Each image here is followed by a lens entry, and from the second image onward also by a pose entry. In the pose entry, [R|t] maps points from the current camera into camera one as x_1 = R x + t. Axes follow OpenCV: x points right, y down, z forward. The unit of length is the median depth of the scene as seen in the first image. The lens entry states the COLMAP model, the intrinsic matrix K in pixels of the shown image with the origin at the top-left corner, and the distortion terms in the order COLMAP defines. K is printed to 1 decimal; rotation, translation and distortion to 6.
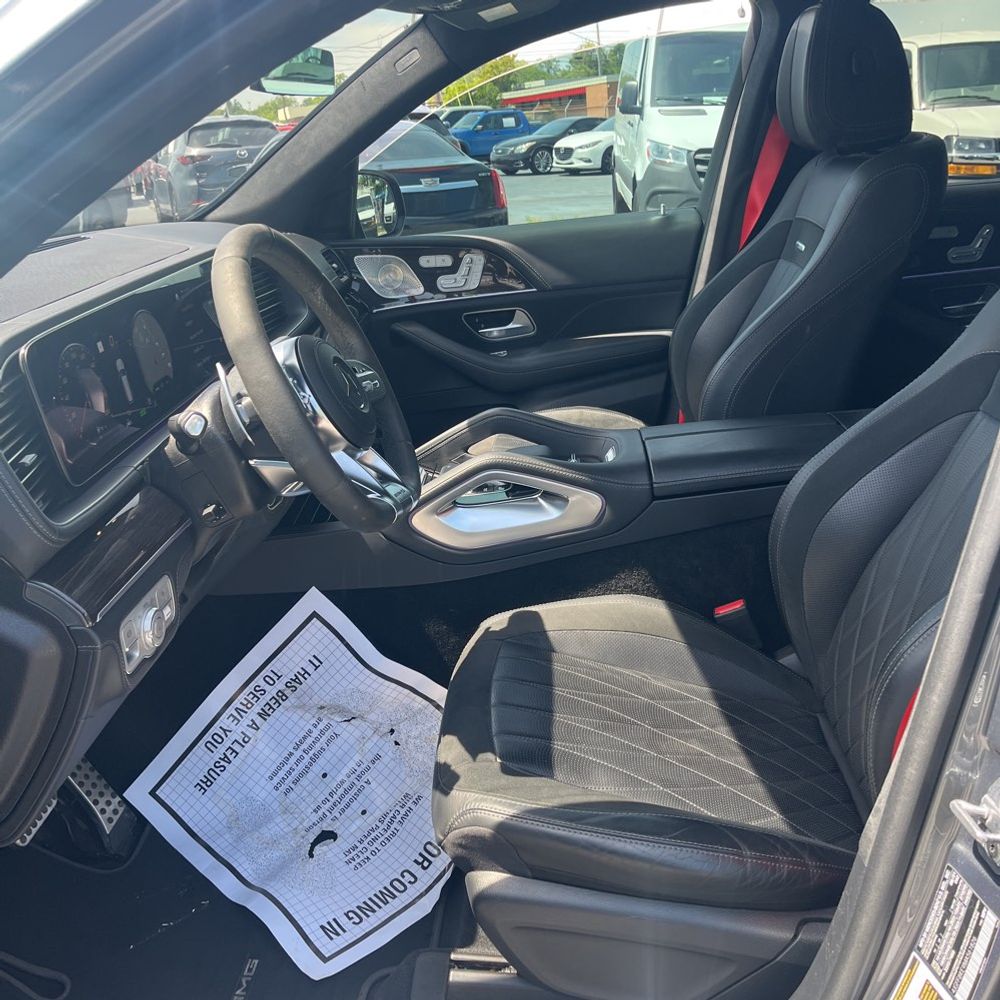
lens RADIAL K [[1033.6, 0, 500.0], [0, 1033.6, 500.0], [0, 0, 1]] dist [0.070116, -0.101979]
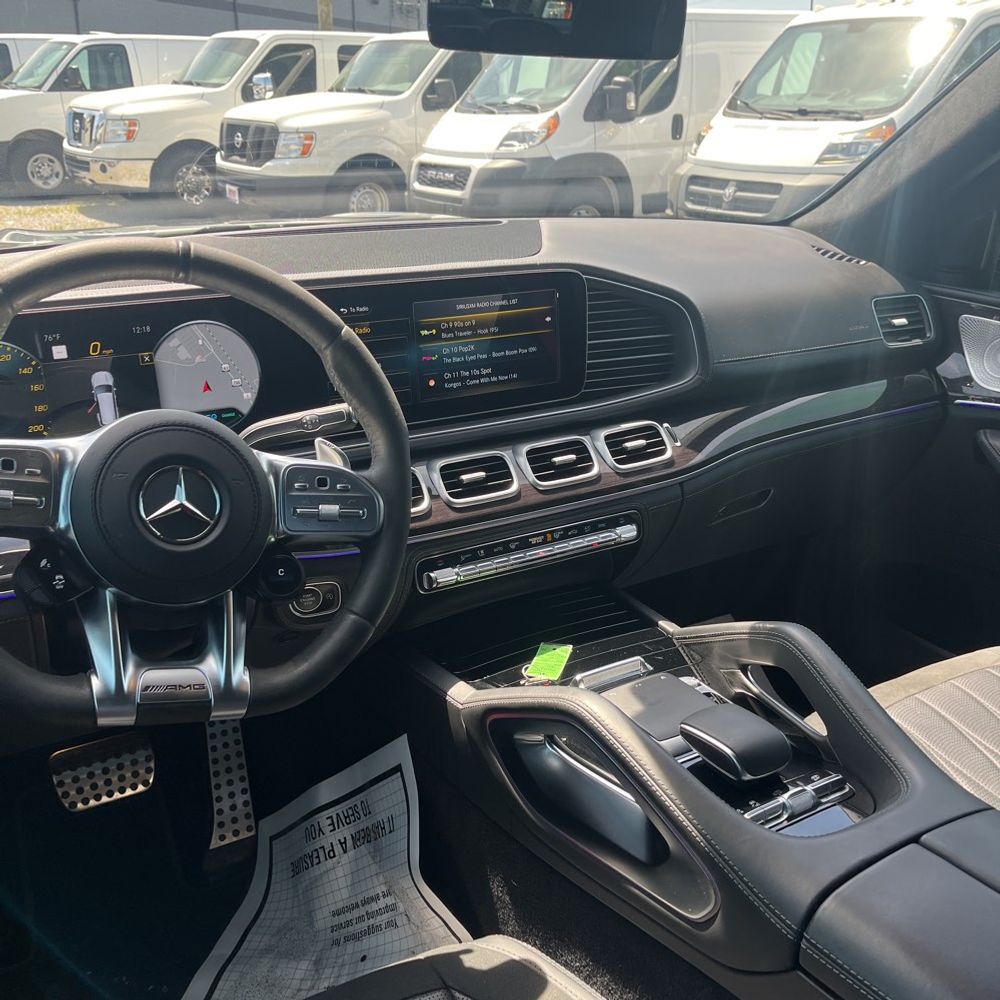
lens RADIAL K [[1033.6, 0, 500.0], [0, 1033.6, 500.0], [0, 0, 1]] dist [0.070116, -0.101979]
pose [[0.560790, 0.370757, -0.740307, 0.331830], [-0.332472, 0.919719, 0.208758, -0.239538], [0.758273, 0.129062, 0.639035, 0.541636]]
